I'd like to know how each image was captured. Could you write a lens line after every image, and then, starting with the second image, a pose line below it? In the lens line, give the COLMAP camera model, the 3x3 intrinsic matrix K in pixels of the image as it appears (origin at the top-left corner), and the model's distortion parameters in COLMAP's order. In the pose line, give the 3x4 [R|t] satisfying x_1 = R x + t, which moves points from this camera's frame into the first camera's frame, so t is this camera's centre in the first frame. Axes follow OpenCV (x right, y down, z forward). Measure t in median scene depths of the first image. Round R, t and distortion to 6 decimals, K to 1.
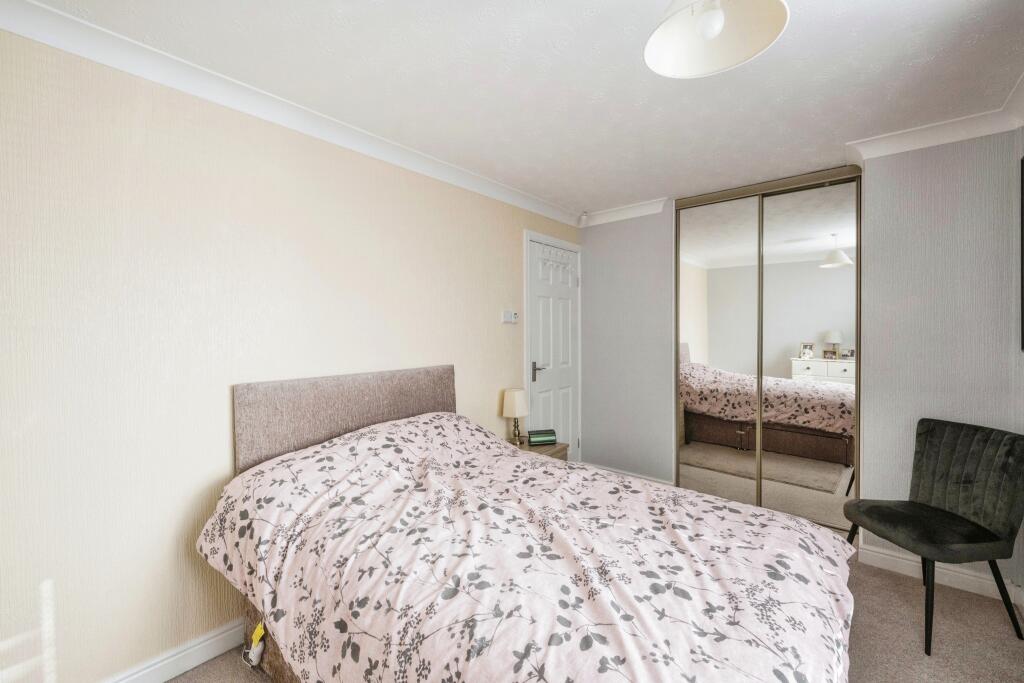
lens RADIAL K [[414.5, 0, 516.6], [0, 414.5, 337.9], [0, 0, 1]] dist [-0.000559, -0.000059]
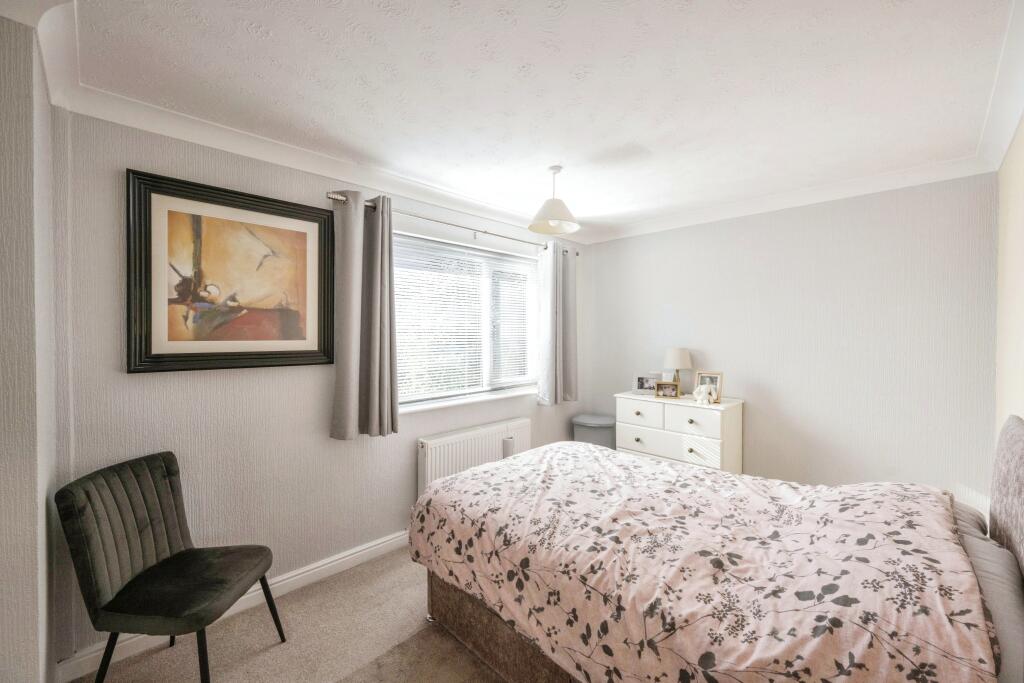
lens RADIAL K [[414.5, 0, 516.6], [0, 414.5, 337.9], [0, 0, 1]] dist [-0.000559, -0.000059]
pose [[-0.996097, -0.001516, 0.088250, 0.322774], [0.000491, 0.999742, 0.022719, -0.076888], [-0.088262, 0.022674, -0.995839, 2.349483]]
